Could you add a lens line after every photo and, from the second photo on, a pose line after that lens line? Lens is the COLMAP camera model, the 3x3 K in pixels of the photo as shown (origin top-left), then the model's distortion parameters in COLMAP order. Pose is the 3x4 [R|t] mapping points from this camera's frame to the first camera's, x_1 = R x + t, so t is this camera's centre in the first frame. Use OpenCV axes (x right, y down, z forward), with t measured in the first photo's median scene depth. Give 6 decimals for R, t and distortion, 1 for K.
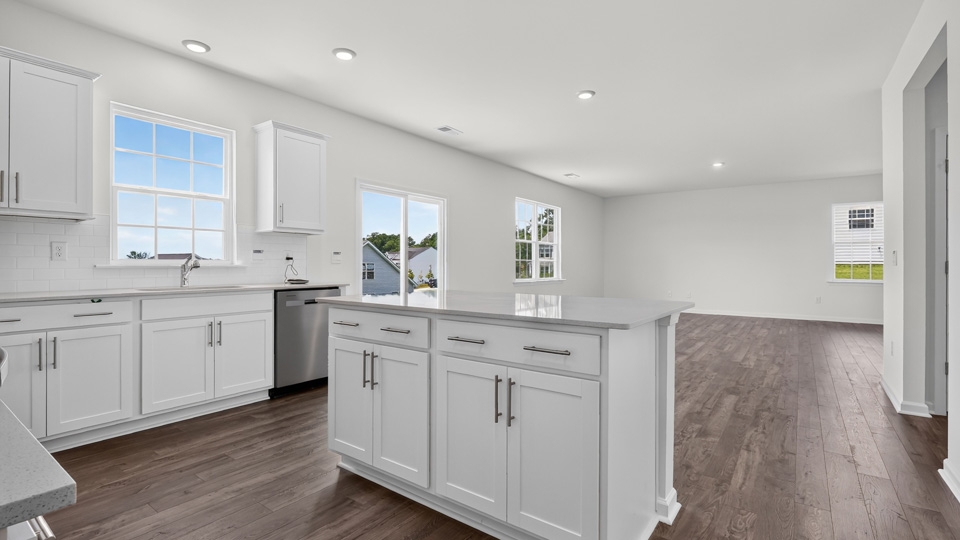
lens RADIAL K [[440.4, 0, 477.9], [0, 440.4, 262.0], [0, 0, 1]] dist [-0.011457, 0.000735]
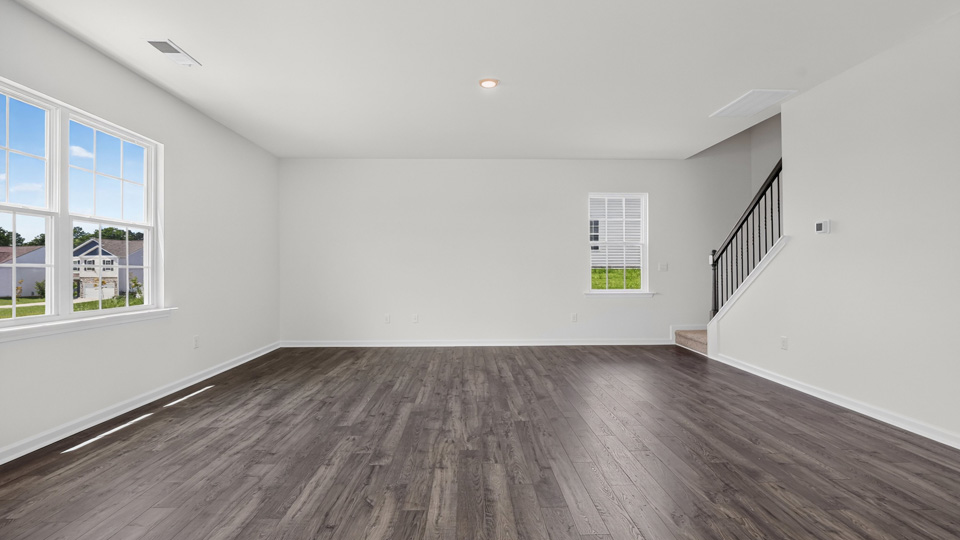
lens RADIAL K [[440.4, 0, 479.4], [0, 440.4, 267.3], [0, 0, 1]] dist [-0.011457, 0.000735]
pose [[0.790992, -0.002709, 0.611821, 0.397423], [0.002396, 0.999996, 0.001330, -0.004686], [-0.611822, 0.000414, 0.790995, 1.089276]]
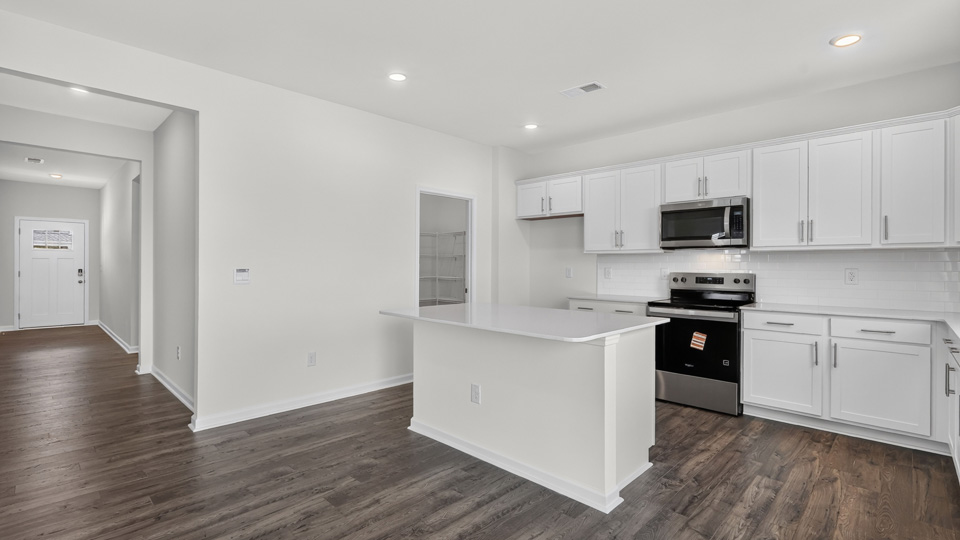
lens RADIAL K [[440.4, 0, 480.8], [0, 440.4, 265.0], [0, 0, 1]] dist [-0.011457, 0.000735]
pose [[-0.990483, -0.008366, 0.137380, -0.017853], [-0.009127, 0.999946, -0.004908, -0.029882], [-0.137332, -0.006116, -0.990506, 1.323603]]
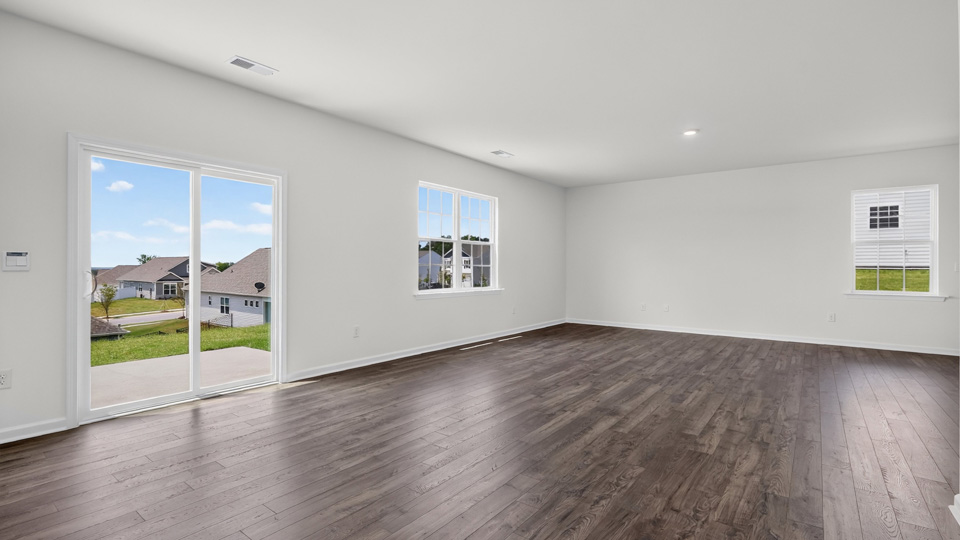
lens RADIAL K [[440.4, 0, 476.6], [0, 440.4, 266.9], [0, 0, 1]] dist [-0.011457, 0.000735]
pose [[0.999714, 0.001186, -0.023883, 0.392909], [-0.001132, 0.999997, 0.002290, -0.004835], [0.023886, -0.002262, 0.999712, 0.498171]]
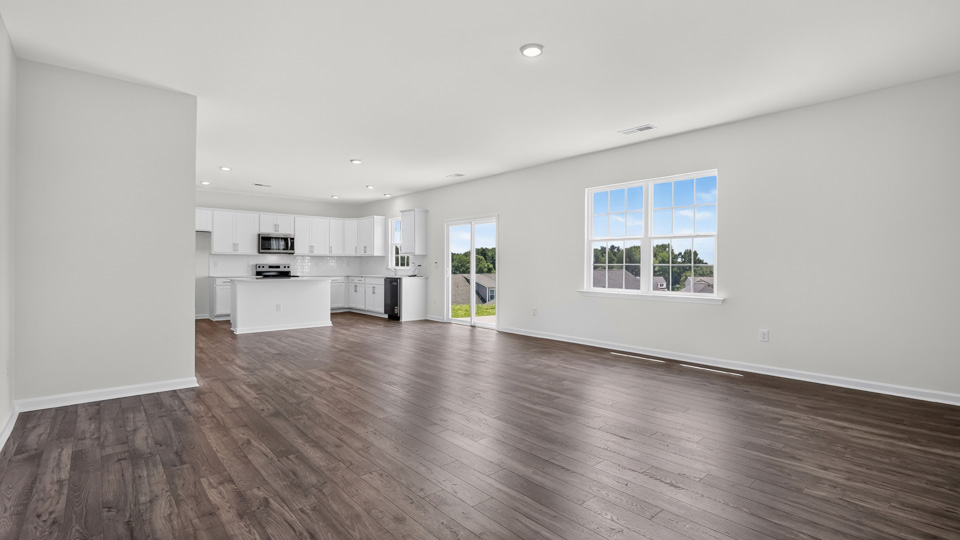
lens RADIAL K [[440.4, 0, 482.5], [0, 440.4, 267.4], [0, 0, 1]] dist [-0.011457, 0.000735]
pose [[-0.214979, 0.000099, -0.976619, 1.827499], [-0.000314, 1.000000, 0.000170, -0.000283], [0.976619, 0.000344, -0.214979, 1.920186]]
